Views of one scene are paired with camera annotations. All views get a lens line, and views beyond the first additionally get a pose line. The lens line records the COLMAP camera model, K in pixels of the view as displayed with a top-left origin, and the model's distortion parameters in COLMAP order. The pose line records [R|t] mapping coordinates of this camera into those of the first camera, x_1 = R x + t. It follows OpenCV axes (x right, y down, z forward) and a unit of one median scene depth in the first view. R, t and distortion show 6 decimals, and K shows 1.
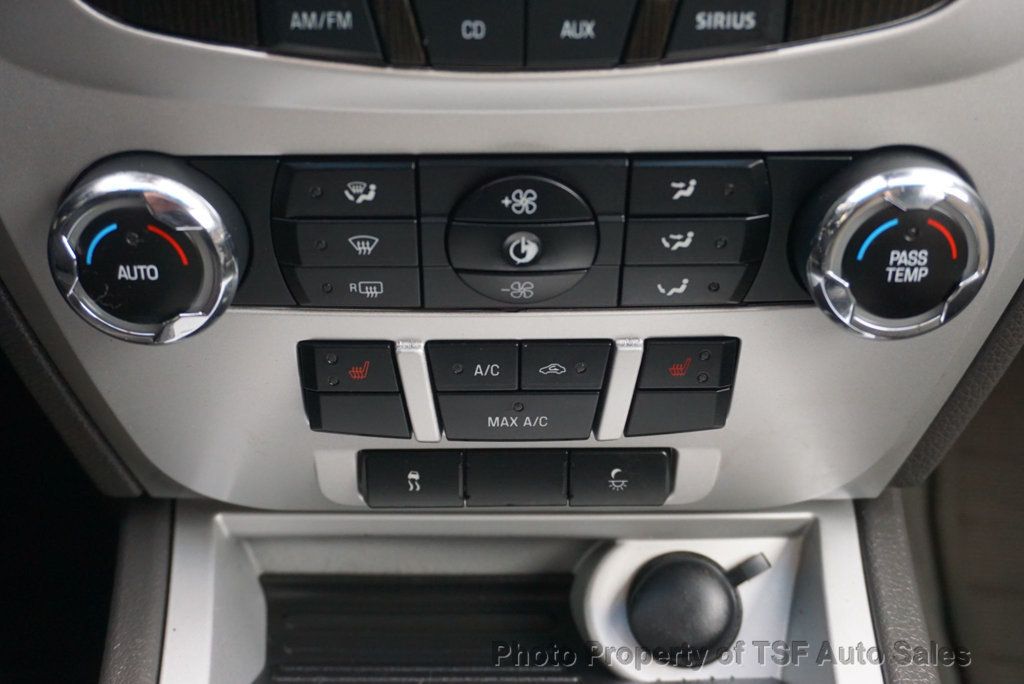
lens RADIAL K [[1232.3, 0, 512.0], [0, 1232.3, 342.0], [0, 0, 1]] dist [0.011479, 0.003493]
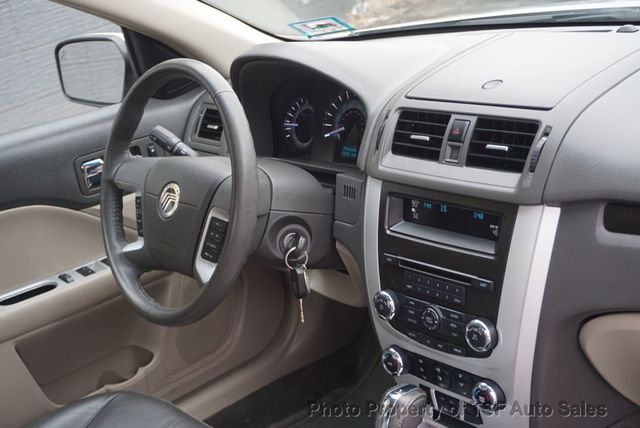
lens RADIAL K [[985.5, 0, 320.0], [0, 985.5, 214.0], [0, 0, 1]] dist [-0.004202, -0.024278]
pose [[0.609922, 0.152634, -0.777623, 3.224701], [-0.274836, 0.961114, -0.026915, -0.548761], [0.743277, 0.230134, 0.628155, -2.572506]]
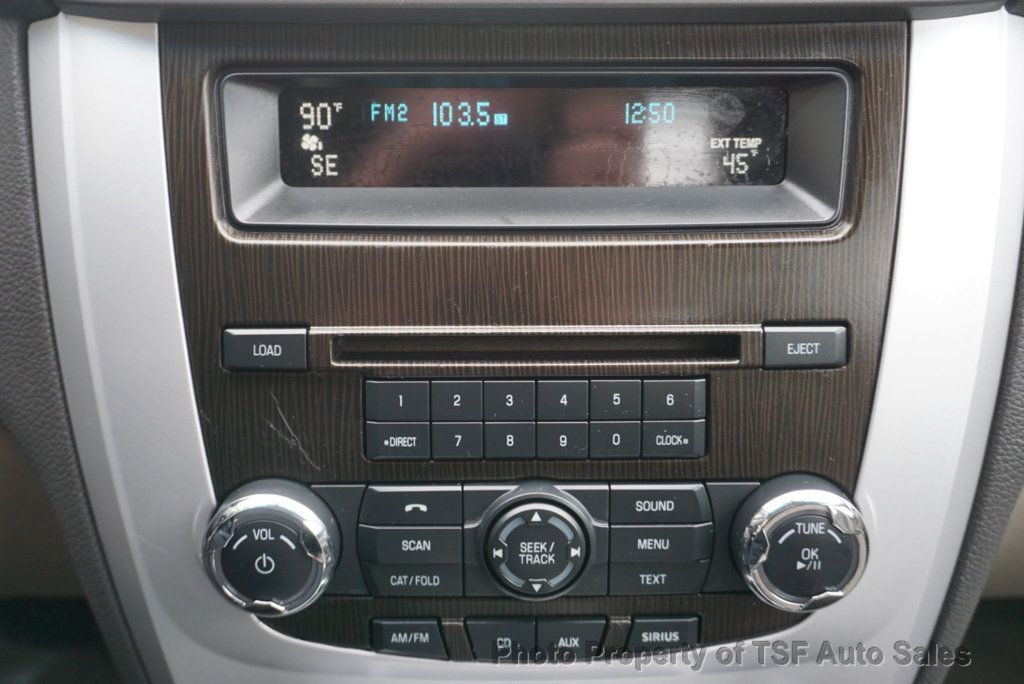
lens RADIAL K [[1024.3, 0, 512.0], [0, 1024.3, 342.0], [0, 0, 1]] dist [-0.013380, 0.011287]
pose [[0.999777, -0.000069, -0.021134, 0.007074], [-0.004419, 0.977206, -0.212245, -0.322761], [0.020667, 0.212291, 0.976988, -0.357331]]
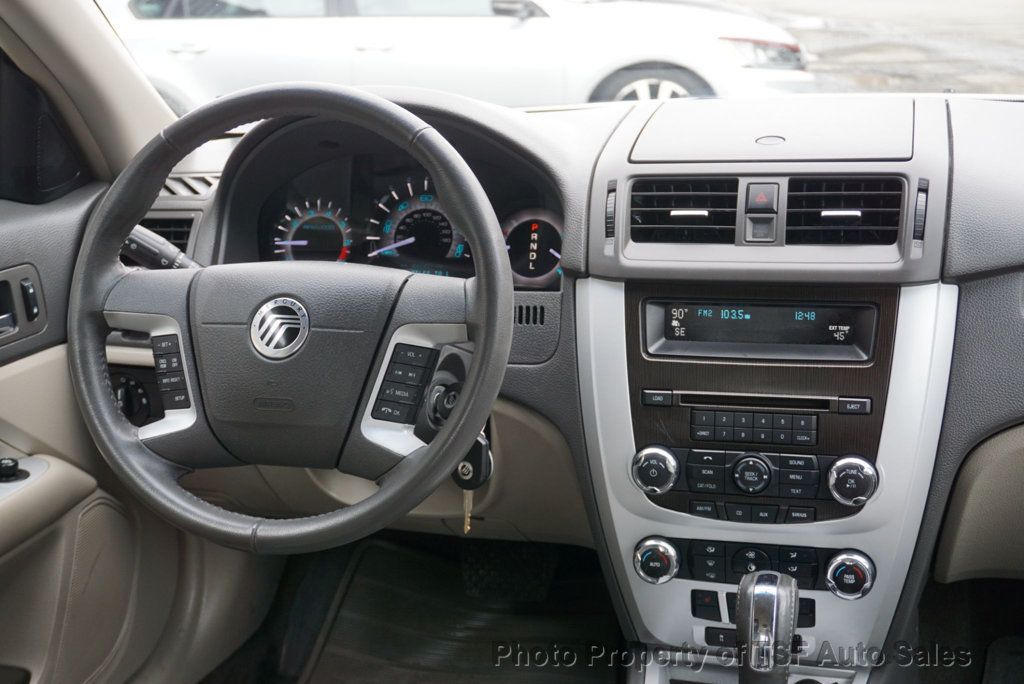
lens RADIAL K [[1352.0, 0, 512.0], [0, 1352.0, 342.0], [0, 0, 1]] dist [0.022460, -0.006745]
pose [[0.955874, 0.030654, -0.292173, 0.522190], [-0.117108, 0.951866, -0.283263, 0.555385], [0.269426, 0.304979, 0.913453, -3.380125]]
